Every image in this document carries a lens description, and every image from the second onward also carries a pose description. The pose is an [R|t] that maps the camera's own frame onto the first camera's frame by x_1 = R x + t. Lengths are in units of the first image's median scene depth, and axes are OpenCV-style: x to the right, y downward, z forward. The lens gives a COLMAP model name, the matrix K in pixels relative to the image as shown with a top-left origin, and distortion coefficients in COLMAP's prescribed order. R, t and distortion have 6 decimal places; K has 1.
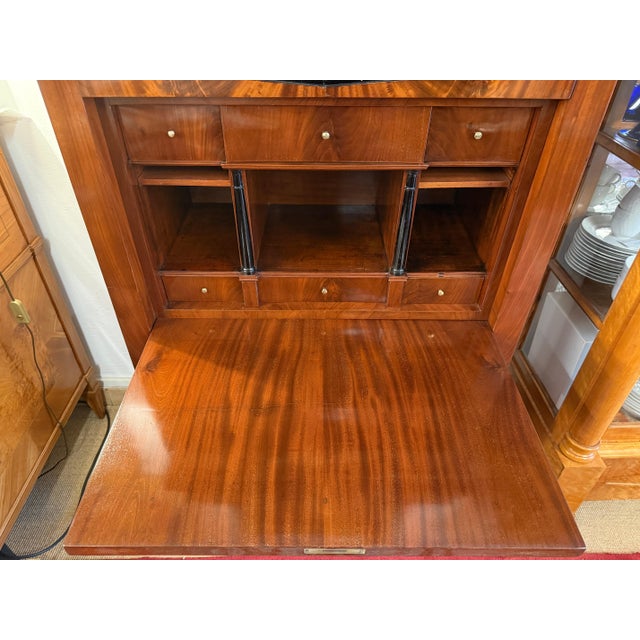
lens RADIAL K [[450.7, 0, 317.9], [0, 450.7, 318.8], [0, 0, 1]] dist [0.062503, -0.094156]
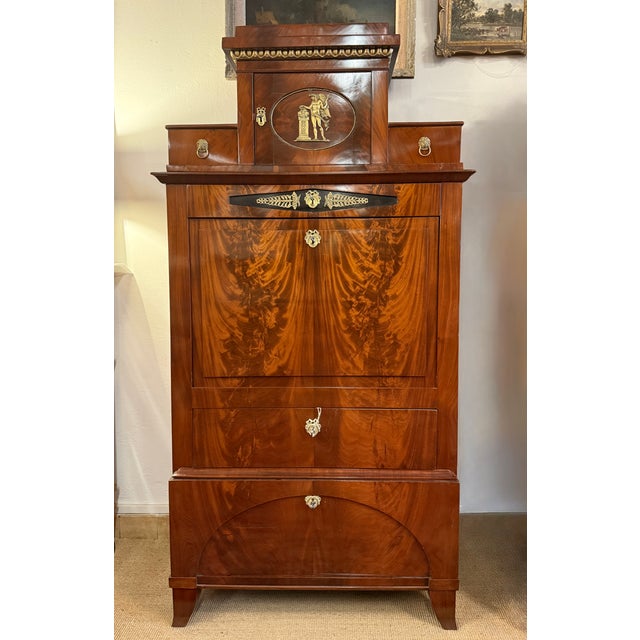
lens RADIAL K [[453.1, 0, 319.2], [0, 453.1, 321.8], [0, 0, 1]] dist [0.078085, -0.094664]
pose [[0.999088, -0.008034, -0.041936, 0.085783], [-0.016849, 0.828269, -0.560077, 0.684598], [0.039234, 0.560273, 0.827379, -0.254348]]
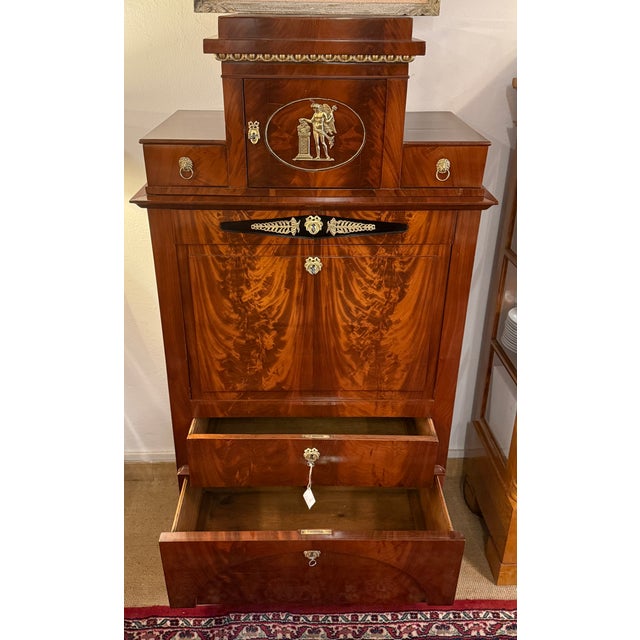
lens RADIAL K [[588.4, 0, 316.1], [0, 588.4, 298.5], [0, 0, 1]] dist [0.139102, -0.214983]
pose [[0.999965, -0.002063, 0.008134, 0.004476], [0.003775, 0.976269, -0.216528, 0.152222], [-0.007495, 0.216551, 0.976242, -0.838944]]
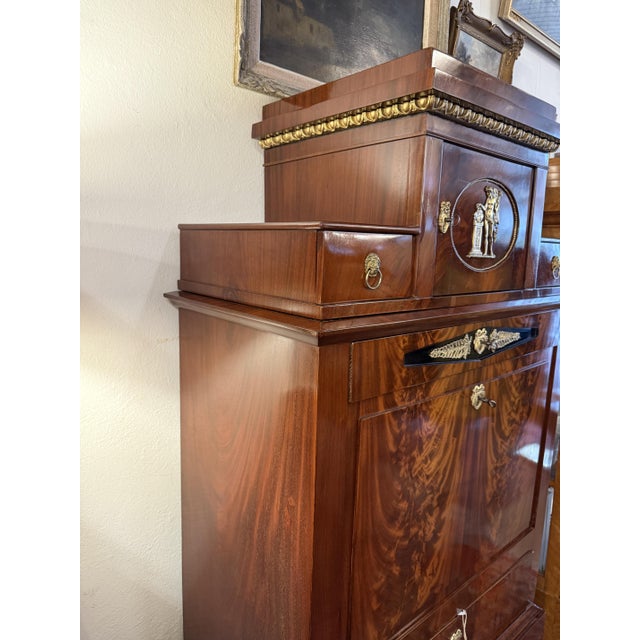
lens RADIAL K [[460.3, 0, 313.0], [0, 460.3, 318.9], [0, 0, 1]] dist [-0.004894, -0.004101]
pose [[0.764854, -0.084029, 0.638700, -0.845737], [0.383111, 0.856407, -0.346111, -0.230030], [-0.517904, 0.509417, 0.687219, 0.176750]]
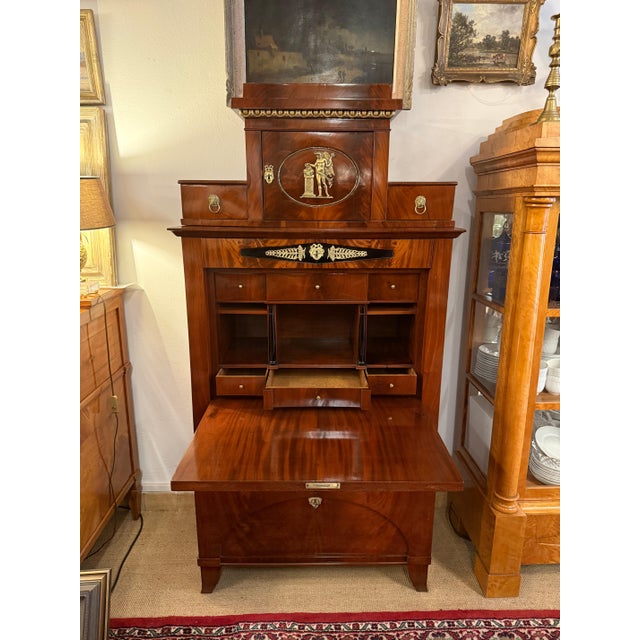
lens RADIAL K [[453.1, 0, 319.2], [0, 453.1, 321.8], [0, 0, 1]] dist [0.078085, -0.094664]
pose [[0.999962, -0.003176, 0.008066, 0.006644], [0.006224, 0.910687, -0.413051, 0.442145], [-0.006033, 0.413085, 0.910672, -0.596659]]
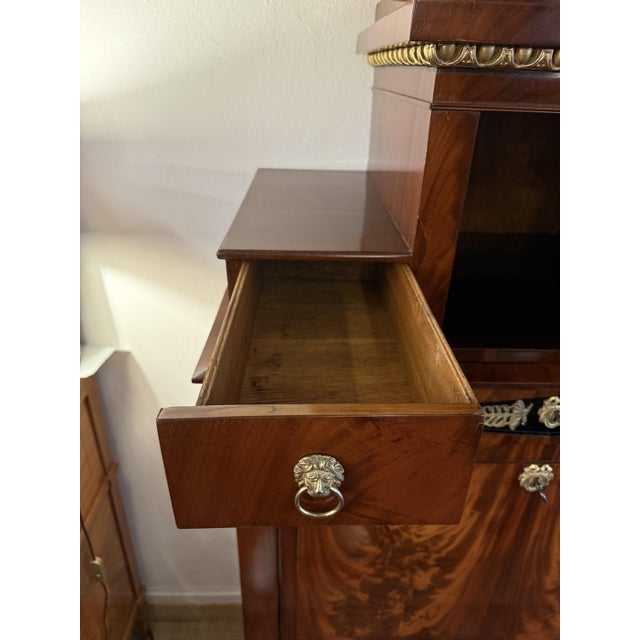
lens RADIAL K [[460.3, 0, 313.0], [0, 460.3, 318.9], [0, 0, 1]] dist [-0.004894, -0.004101]
pose [[0.999576, 0.008502, 0.027858, -0.332928], [-0.003193, 0.982673, -0.185320, -0.392765], [-0.028951, 0.185152, 0.982283, 0.049793]]
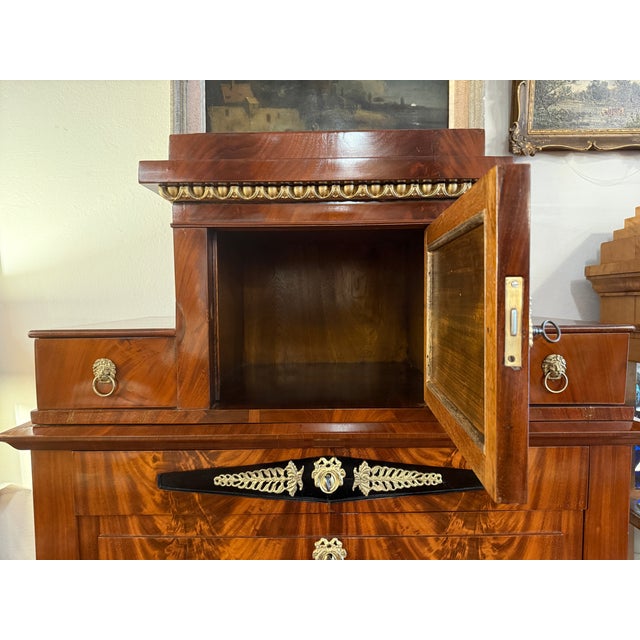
lens RADIAL K [[450.7, 0, 317.9], [0, 450.7, 318.8], [0, 0, 1]] dist [0.062503, -0.094156]
pose [[0.999828, -0.016842, -0.007754, 0.004607], [0.008997, 0.806375, -0.591336, -0.176463], [0.016212, 0.591164, 0.806388, -0.005365]]
